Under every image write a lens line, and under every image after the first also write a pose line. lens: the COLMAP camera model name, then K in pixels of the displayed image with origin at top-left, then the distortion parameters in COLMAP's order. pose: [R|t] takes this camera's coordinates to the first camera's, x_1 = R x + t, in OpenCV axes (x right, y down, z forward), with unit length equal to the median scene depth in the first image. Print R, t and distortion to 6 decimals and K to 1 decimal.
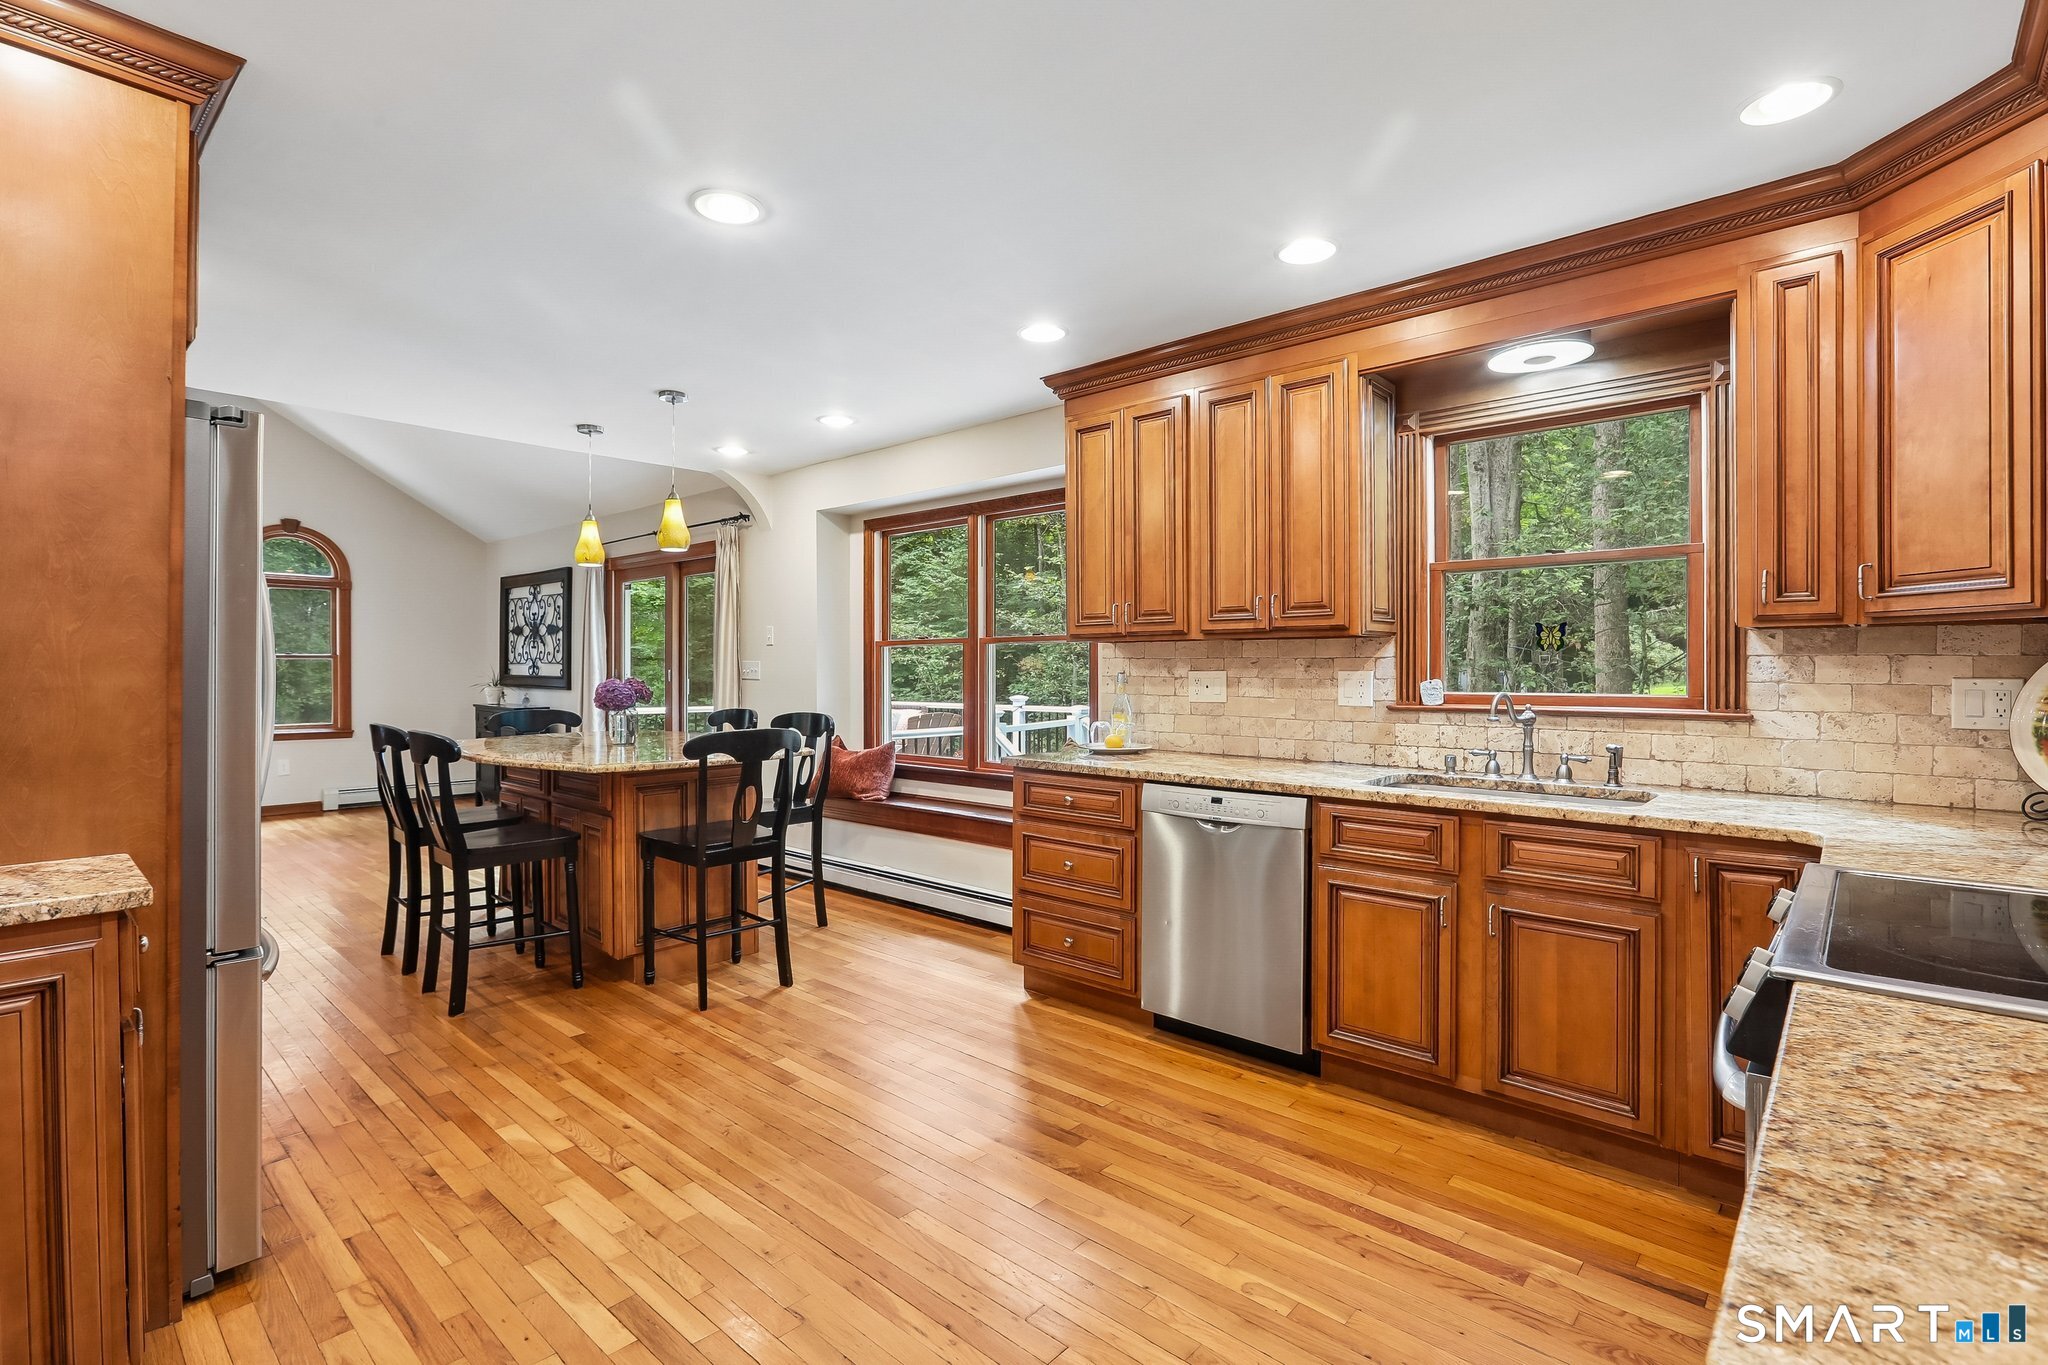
lens RADIAL K [[936.5, 0, 1034.9], [0, 936.5, 674.6], [0, 0, 1]] dist [-0.013971, 0.002526]
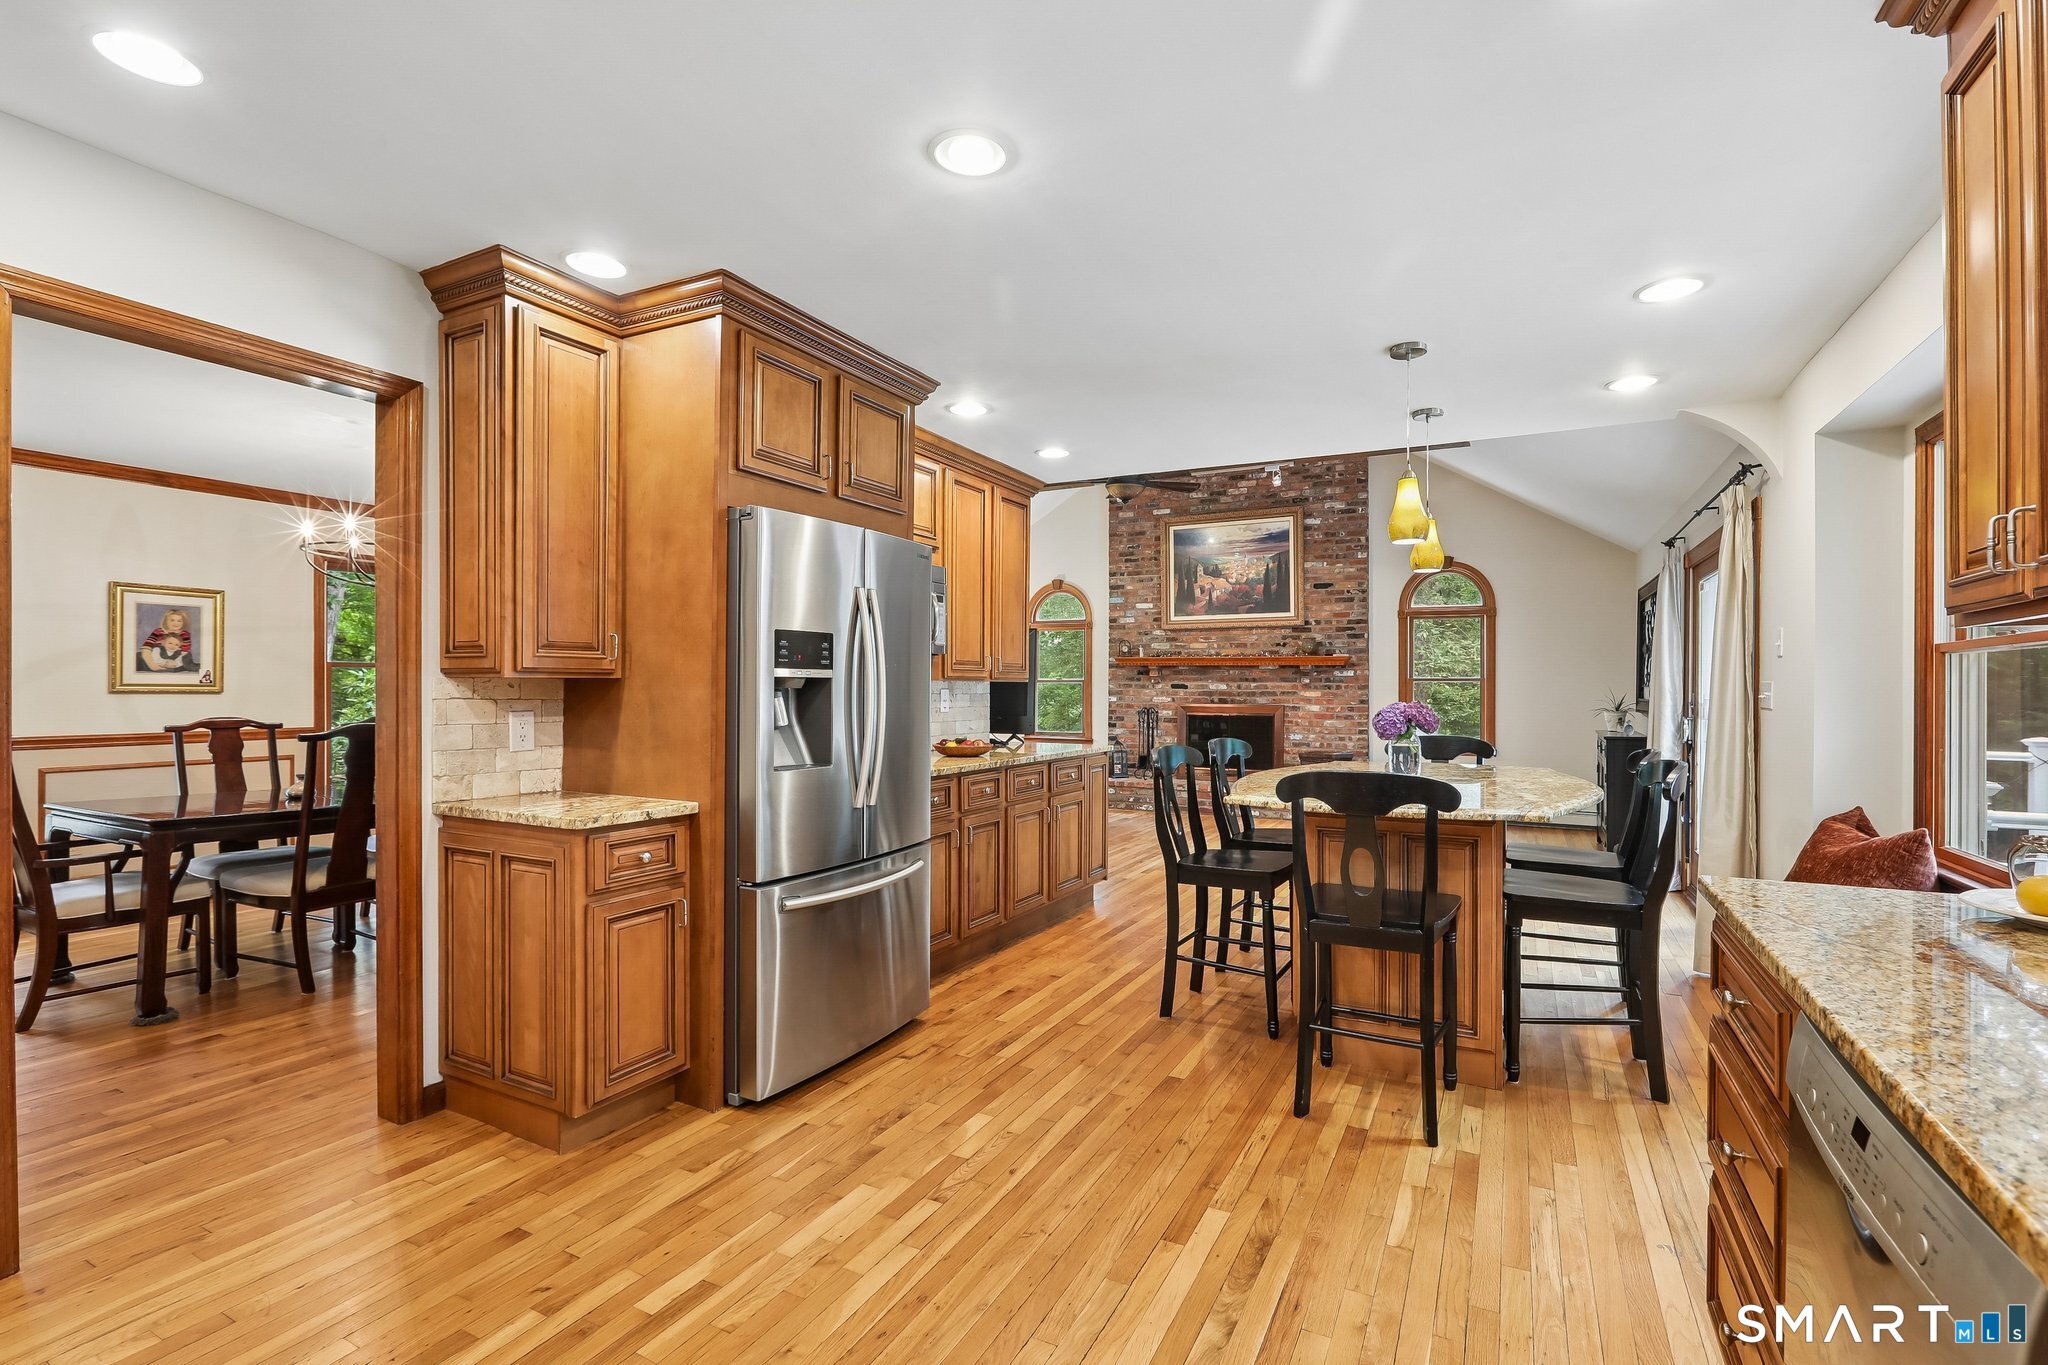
lens RADIAL K [[936.5, 0, 1045.3], [0, 936.5, 692.9], [0, 0, 1]] dist [-0.013971, 0.002526]
pose [[0.253229, 0.006303, -0.967386, 0.339320], [-0.014221, 0.999895, 0.002792, -0.001858], [0.967302, 0.013050, 0.253292, 0.553359]]
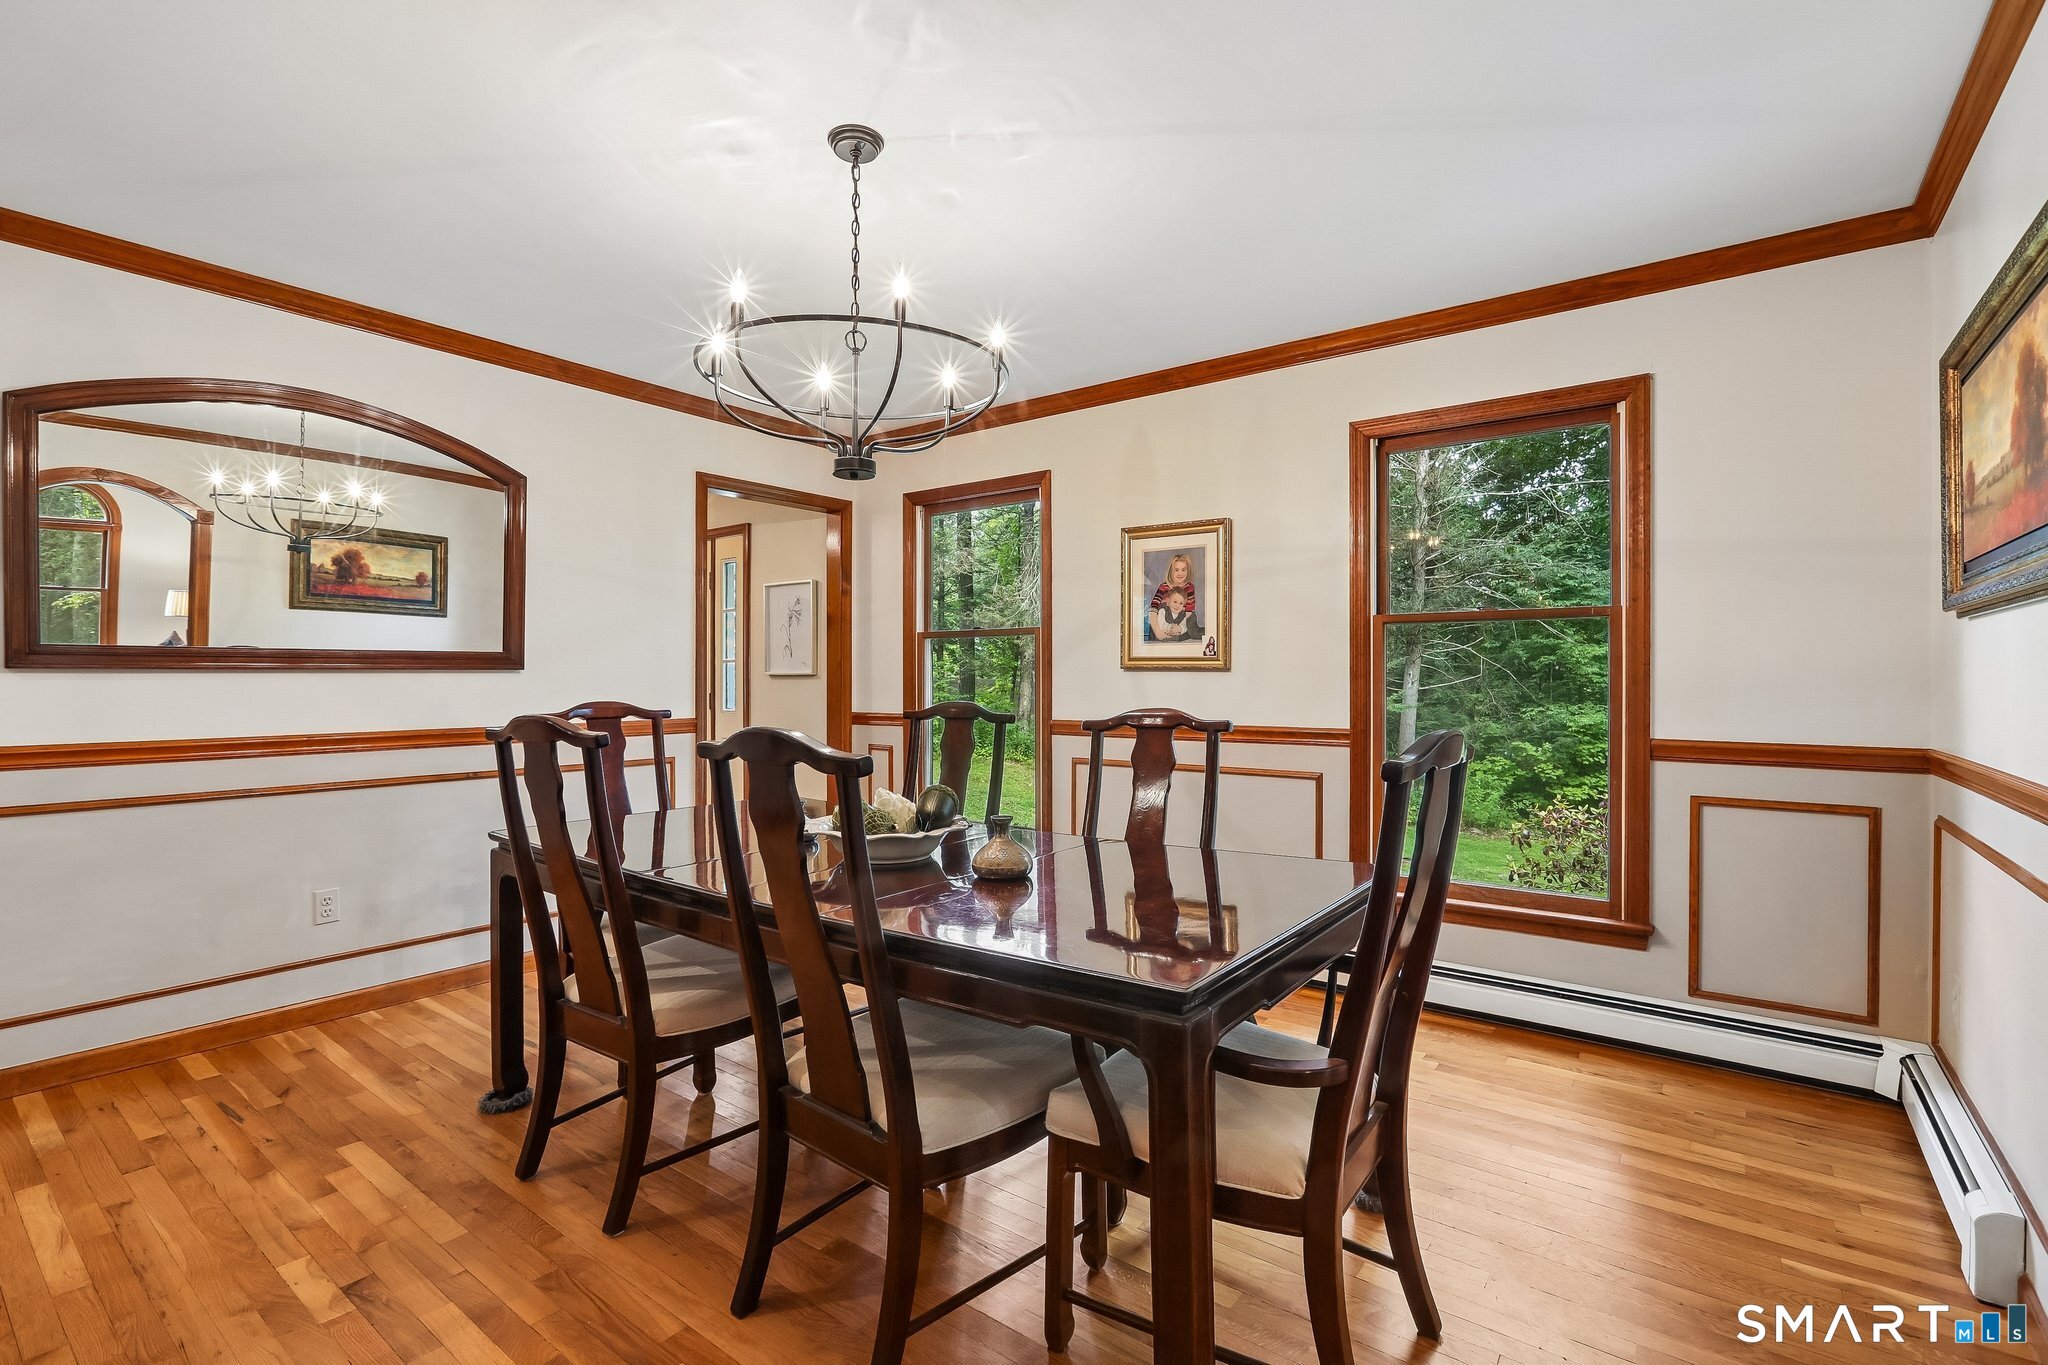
lens RADIAL K [[936.5, 0, 1035.7], [0, 936.5, 674.2], [0, 0, 1]] dist [-0.013971, 0.002526]
pose [[-0.996349, 0.001780, -0.085354, -1.206290], [0.001494, 0.999993, 0.003411, 0.023921], [0.085360, 0.003271, -0.996345, 0.651798]]
